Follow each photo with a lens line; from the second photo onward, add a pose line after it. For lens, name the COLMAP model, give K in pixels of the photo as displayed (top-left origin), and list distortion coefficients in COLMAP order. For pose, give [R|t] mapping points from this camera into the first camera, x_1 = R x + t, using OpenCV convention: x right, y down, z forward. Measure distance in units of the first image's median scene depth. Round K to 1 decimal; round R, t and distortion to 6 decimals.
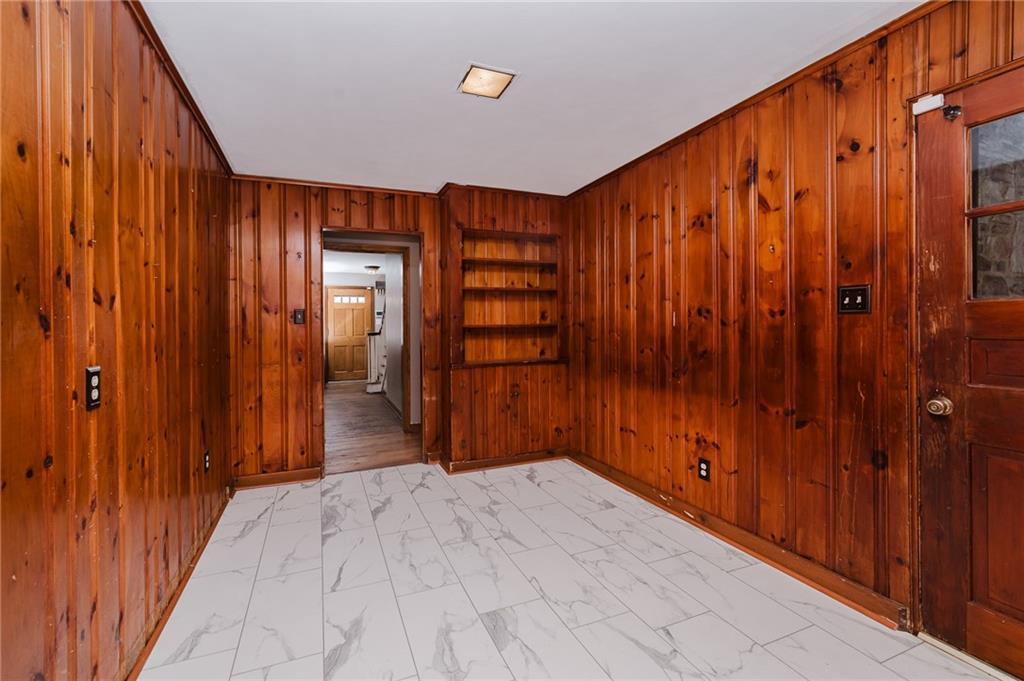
lens RADIAL K [[451.0, 0, 510.4], [0, 451.0, 326.8], [0, 0, 1]] dist [-0.000869, 0.000021]
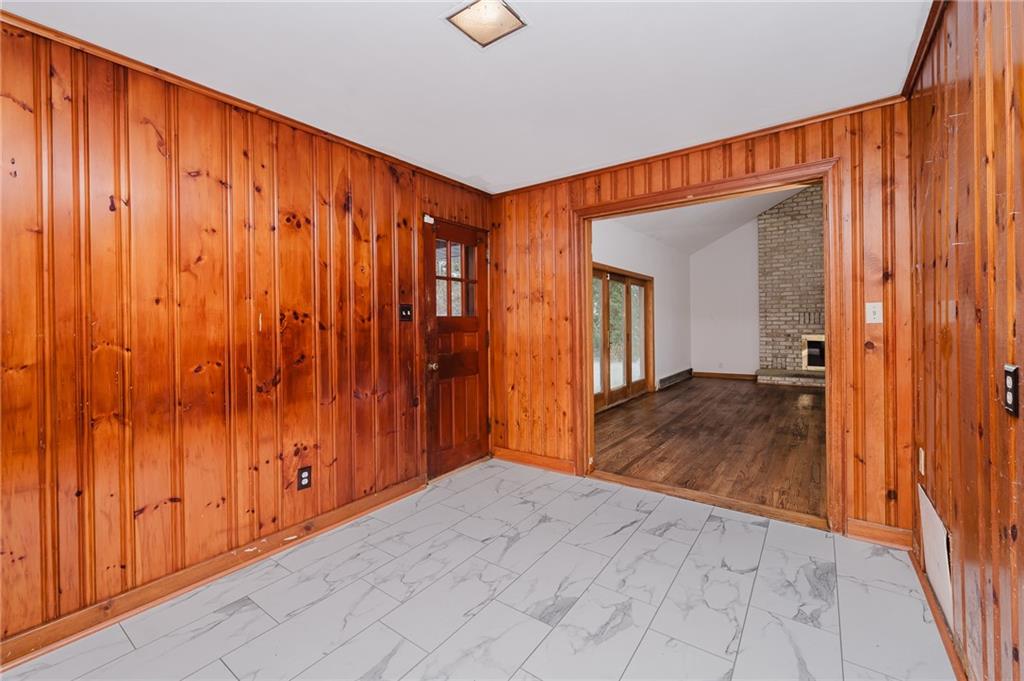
lens RADIAL K [[429.1, 0, 480.8], [0, 429.1, 327.3], [0, 0, 1]] dist [-0.000263, -0.000021]
pose [[-0.485507, 0.009448, 0.874182, -0.623381], [0.018879, 0.999822, -0.000321, -0.000307], [-0.874029, 0.016348, -0.485599, 1.226346]]
